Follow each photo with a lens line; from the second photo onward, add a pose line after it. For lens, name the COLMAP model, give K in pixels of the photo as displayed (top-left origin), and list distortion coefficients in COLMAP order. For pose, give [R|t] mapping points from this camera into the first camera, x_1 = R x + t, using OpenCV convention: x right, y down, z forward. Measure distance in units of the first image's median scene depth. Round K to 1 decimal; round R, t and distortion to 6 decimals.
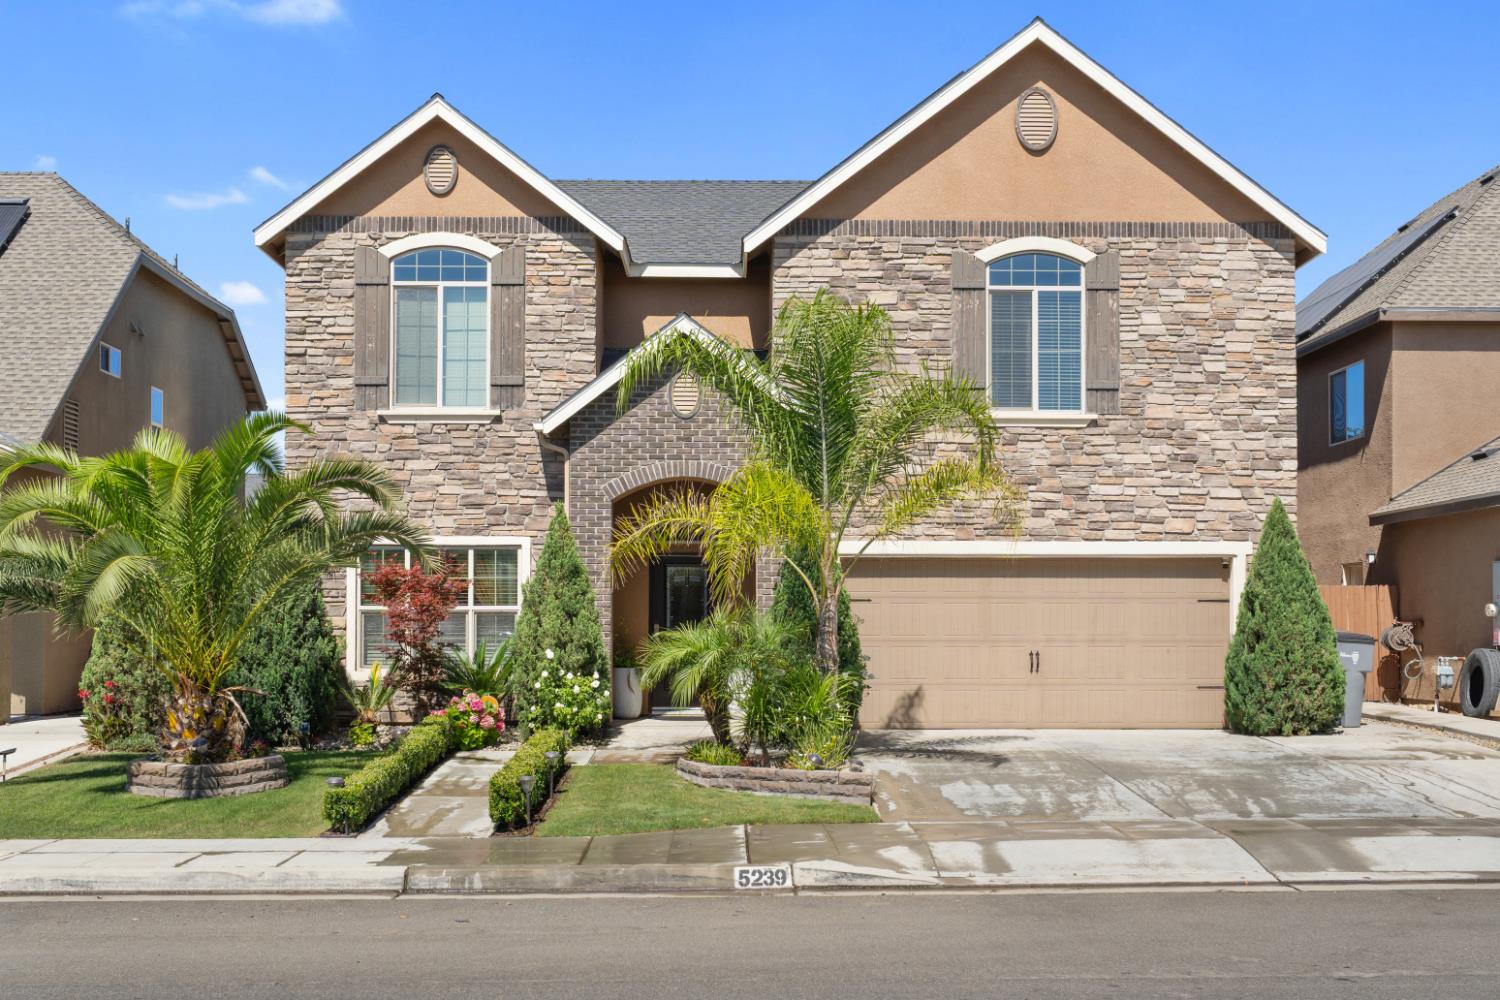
lens RADIAL K [[1663.9, 0, 750.7], [0, 1663.9, 507.8], [0, 0, 1]] dist [-0.040539, 0.000000]
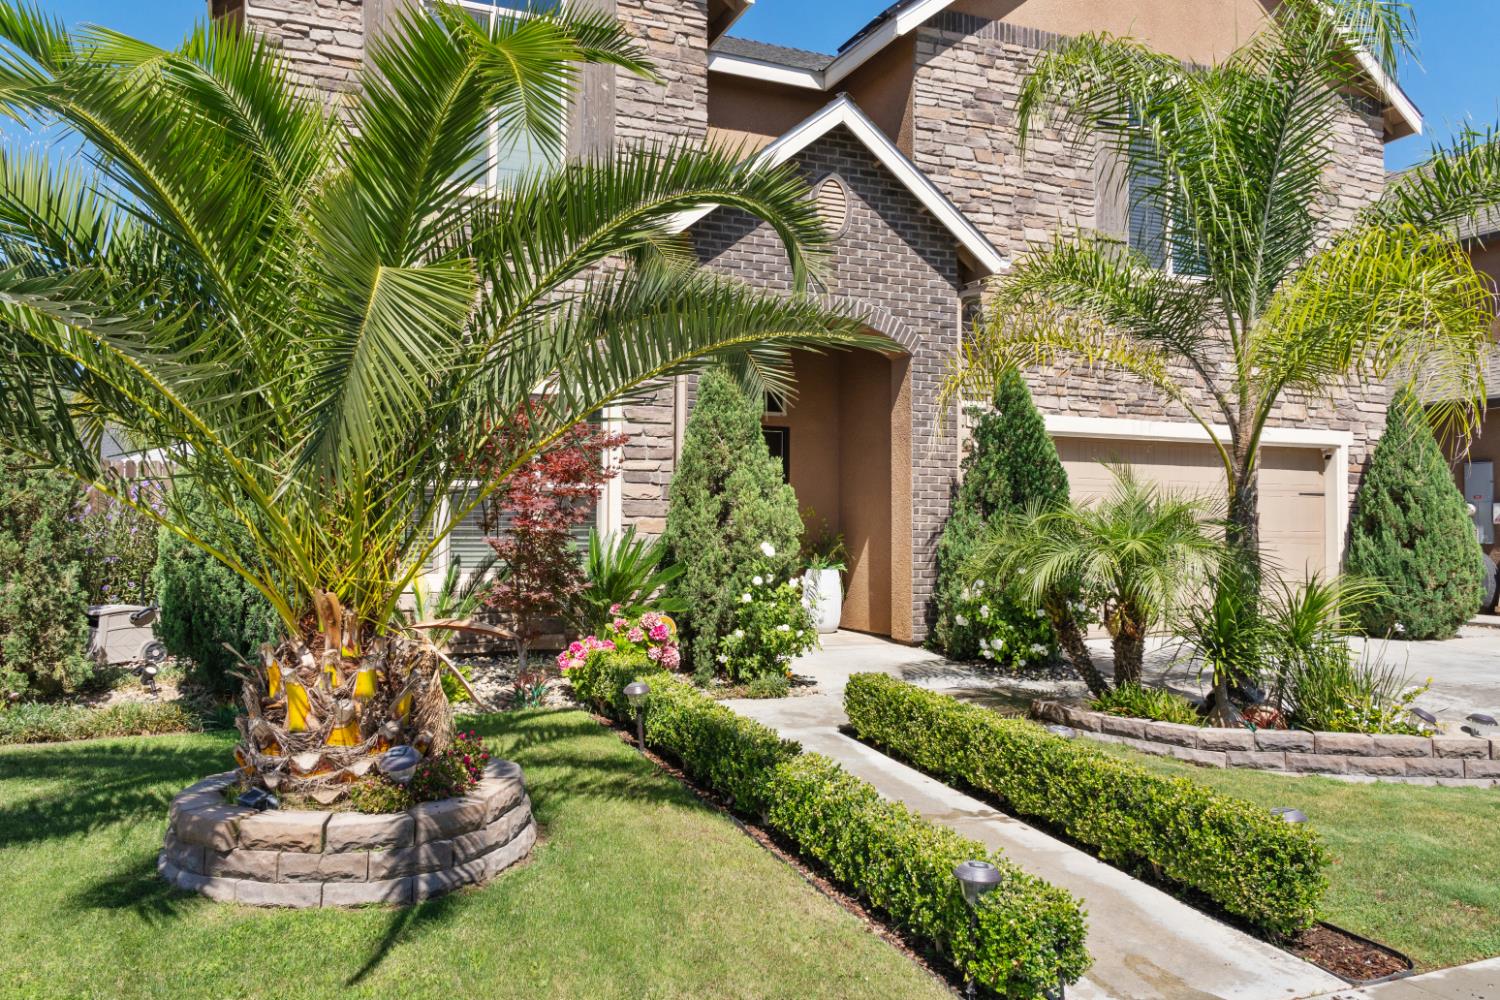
lens RADIAL K [[1172.4, 0, 744.9], [0, 1172.4, 468.2], [0, 0, 1]] dist [0.026124, 0.004396]
pose [[0.924453, 0.025879, 0.380418, -0.272159], [-0.031568, 0.999464, 0.008720, 0.046108], [-0.379988, -0.020070, 0.924774, 0.510579]]
